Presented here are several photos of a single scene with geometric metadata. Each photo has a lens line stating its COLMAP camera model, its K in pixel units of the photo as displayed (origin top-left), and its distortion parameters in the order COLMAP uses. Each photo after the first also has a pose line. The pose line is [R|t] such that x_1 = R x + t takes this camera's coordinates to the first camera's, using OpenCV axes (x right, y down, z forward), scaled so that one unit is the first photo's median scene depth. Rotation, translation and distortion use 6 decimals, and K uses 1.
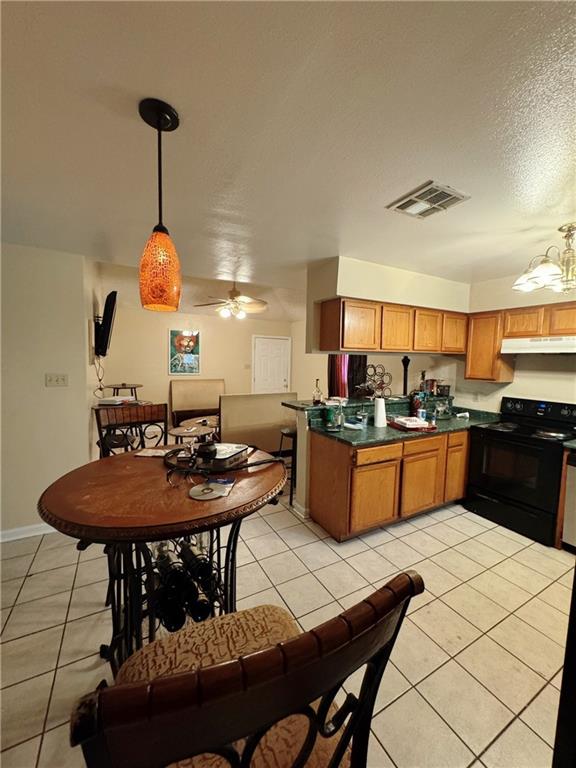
lens RADIAL K [[307.4, 0, 288.6], [0, 307.4, 383.2], [0, 0, 1]] dist [0.000126, 0.000003]
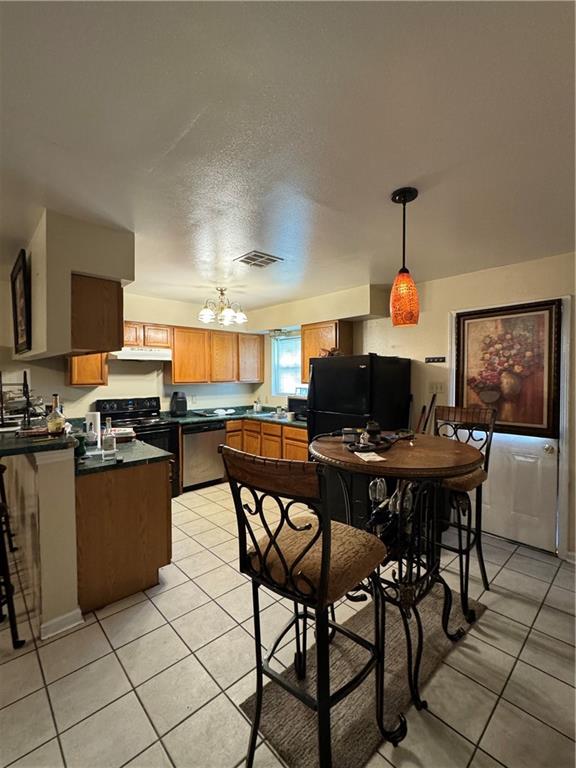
lens RADIAL K [[339.2, 0, 288.4], [0, 339.2, 385.1], [0, 0, 1]] dist [-0.000930, -0.000062]
pose [[-0.244874, -0.050294, 0.968249, -0.786557], [0.064178, 0.995623, 0.067947, -0.056408], [-0.967428, 0.078779, -0.240575, 0.844819]]
